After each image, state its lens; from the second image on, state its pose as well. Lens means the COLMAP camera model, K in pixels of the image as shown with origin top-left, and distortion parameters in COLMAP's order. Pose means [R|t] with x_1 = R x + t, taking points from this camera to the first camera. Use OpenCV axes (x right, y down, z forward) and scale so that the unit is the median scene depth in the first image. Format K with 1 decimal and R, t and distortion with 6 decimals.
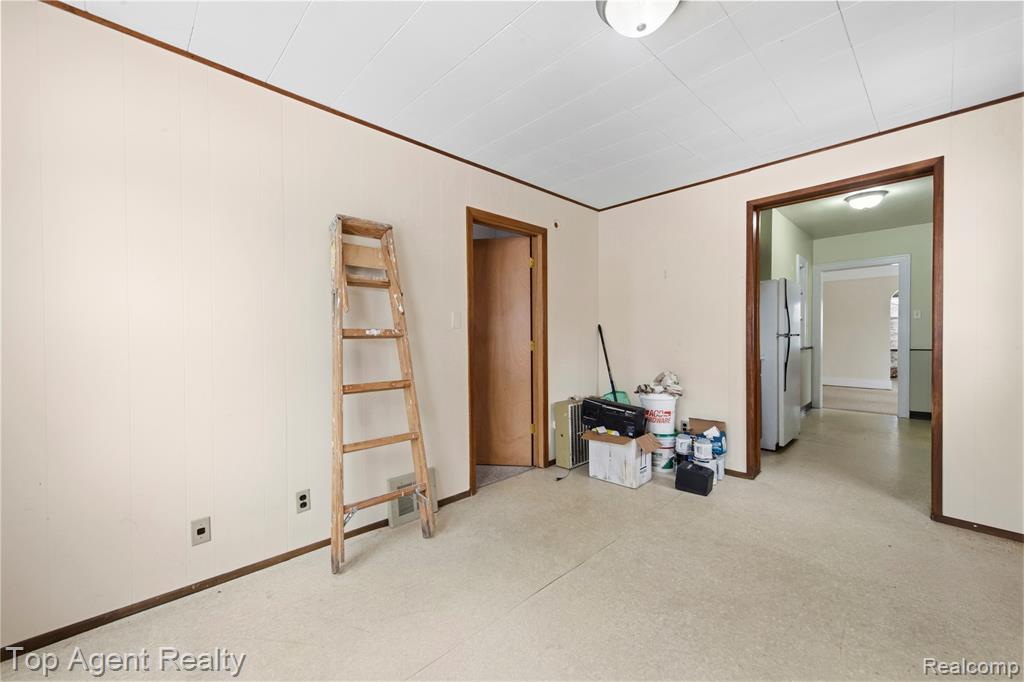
lens RADIAL K [[406.4, 0, 512.6], [0, 406.4, 340.3], [0, 0, 1]] dist [0.011583, 0.000058]
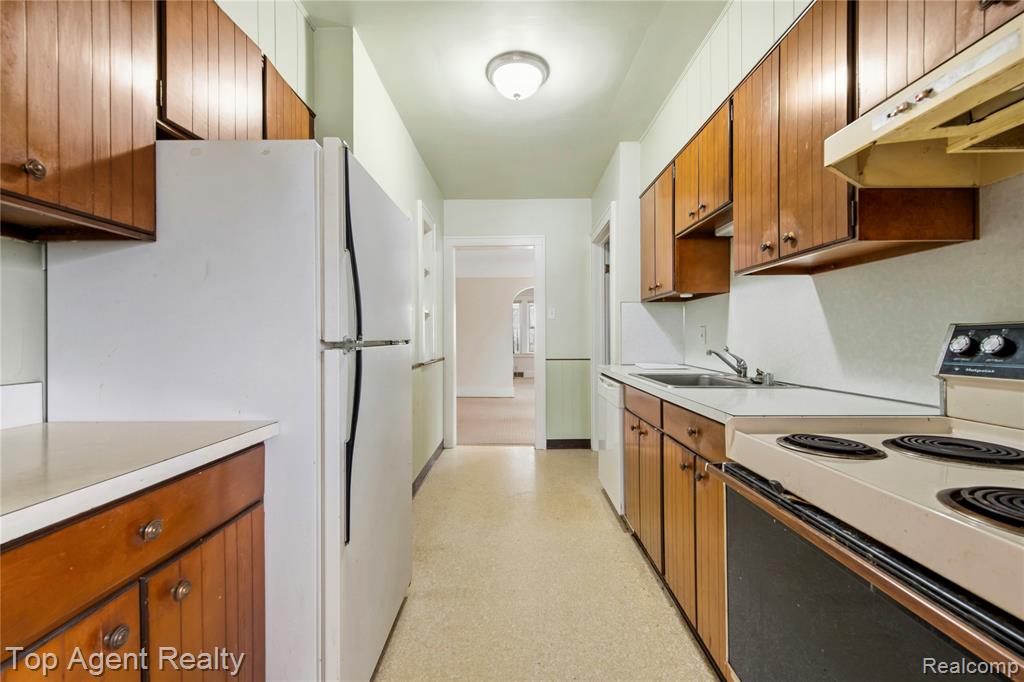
lens RADIAL K [[406.4, 0, 511.5], [0, 406.4, 340.6], [0, 0, 1]] dist [0.011583, 0.000058]
pose [[0.709198, -0.001987, 0.705007, 0.452852], [0.009478, 0.999933, -0.006716, -0.009665], [-0.704946, 0.011445, 0.709169, 0.593658]]
